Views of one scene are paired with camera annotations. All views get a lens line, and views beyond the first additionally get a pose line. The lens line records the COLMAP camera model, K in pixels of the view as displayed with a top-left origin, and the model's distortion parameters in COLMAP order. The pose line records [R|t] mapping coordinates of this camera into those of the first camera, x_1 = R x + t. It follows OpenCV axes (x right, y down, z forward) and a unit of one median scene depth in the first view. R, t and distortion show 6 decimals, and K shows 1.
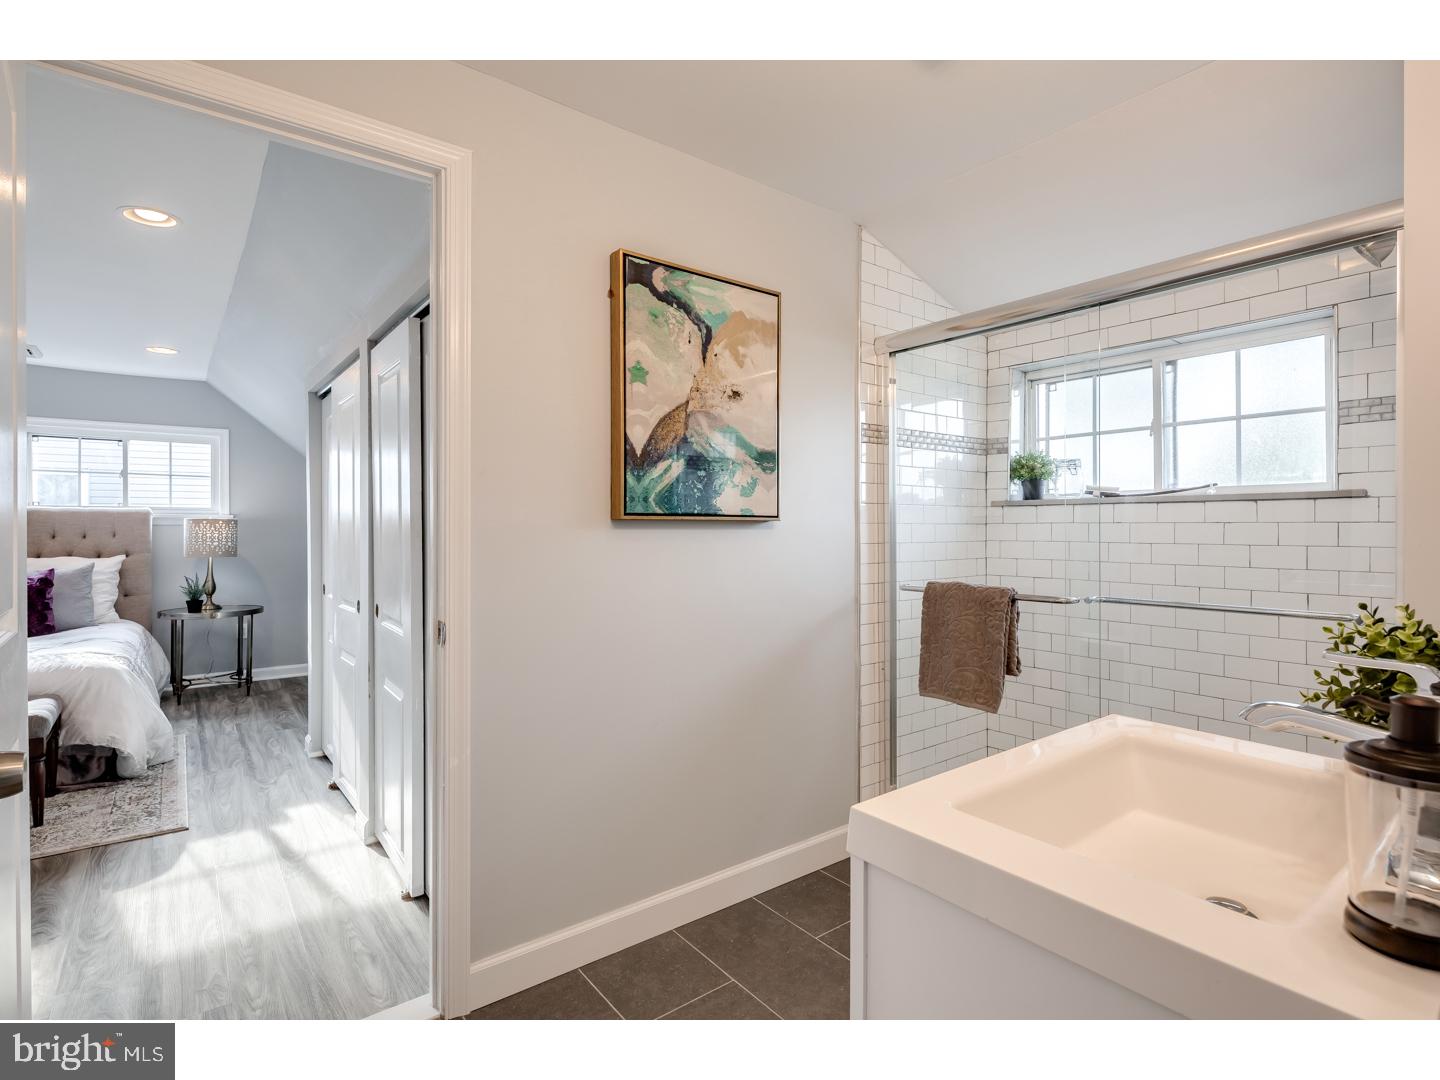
lens RADIAL K [[712.4, 0, 721.7], [0, 712.4, 526.2], [0, 0, 1]] dist [0.000427, -0.000383]
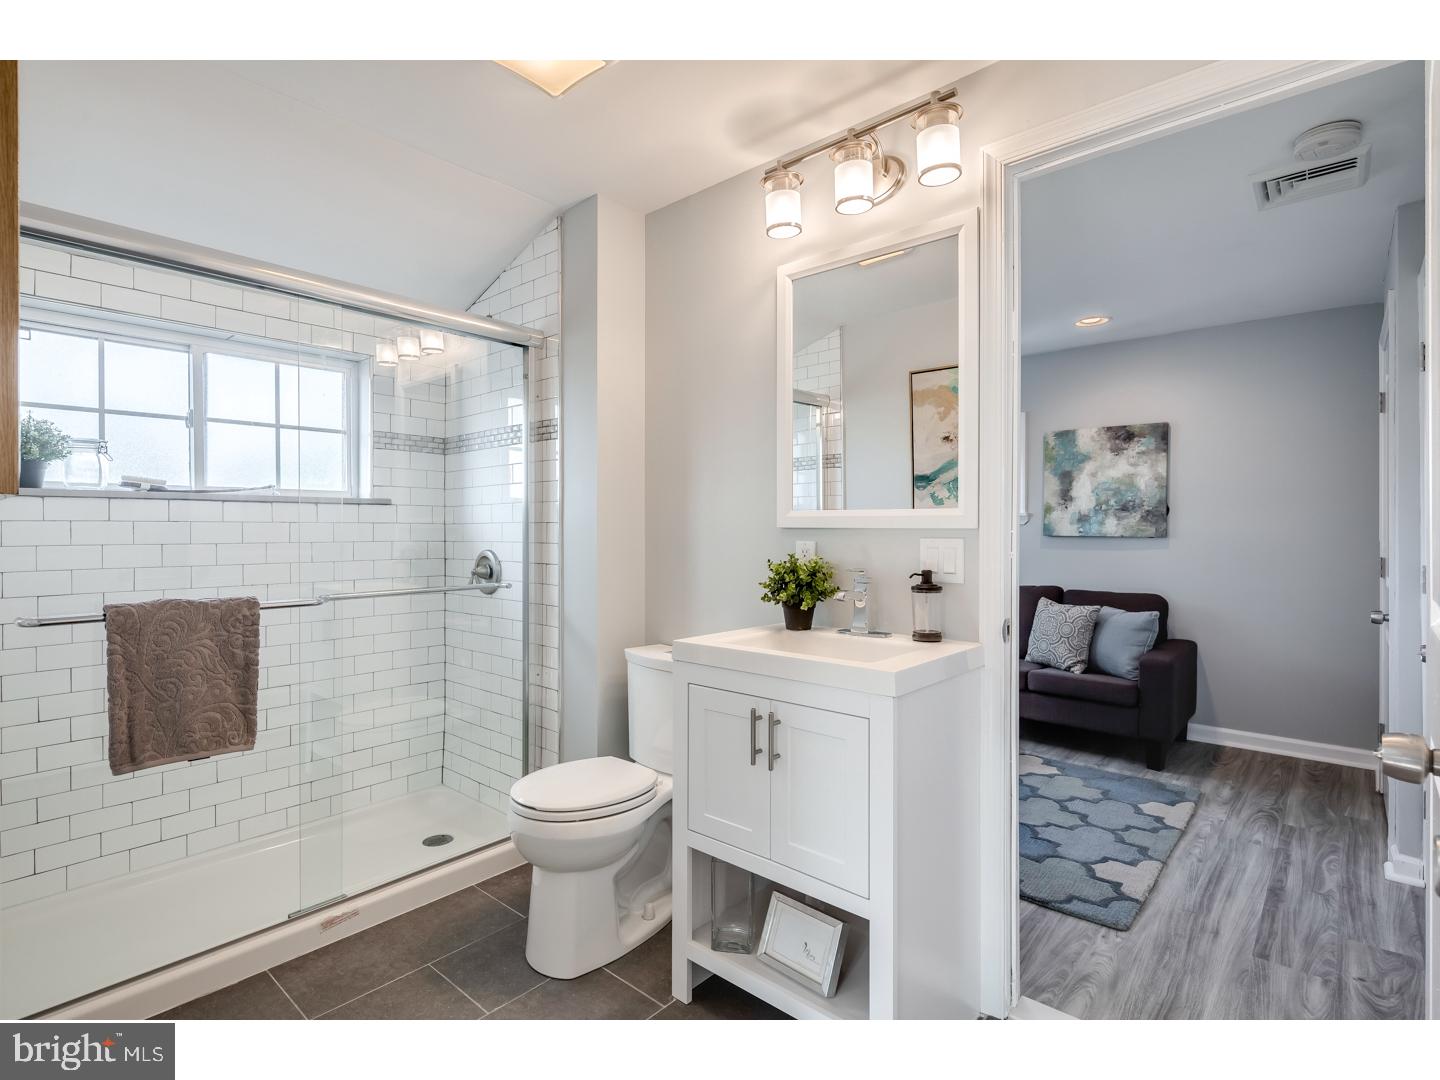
lens RADIAL K [[712.4, 0, 721.7], [0, 712.4, 526.2], [0, 0, 1]] dist [0.000427, -0.000383]
pose [[-0.195184, 0.002595, 0.980763, -0.472547], [0.000409, 0.999997, -0.002564, 0.003900], [-0.980767, -0.000100, -0.195184, 0.544864]]
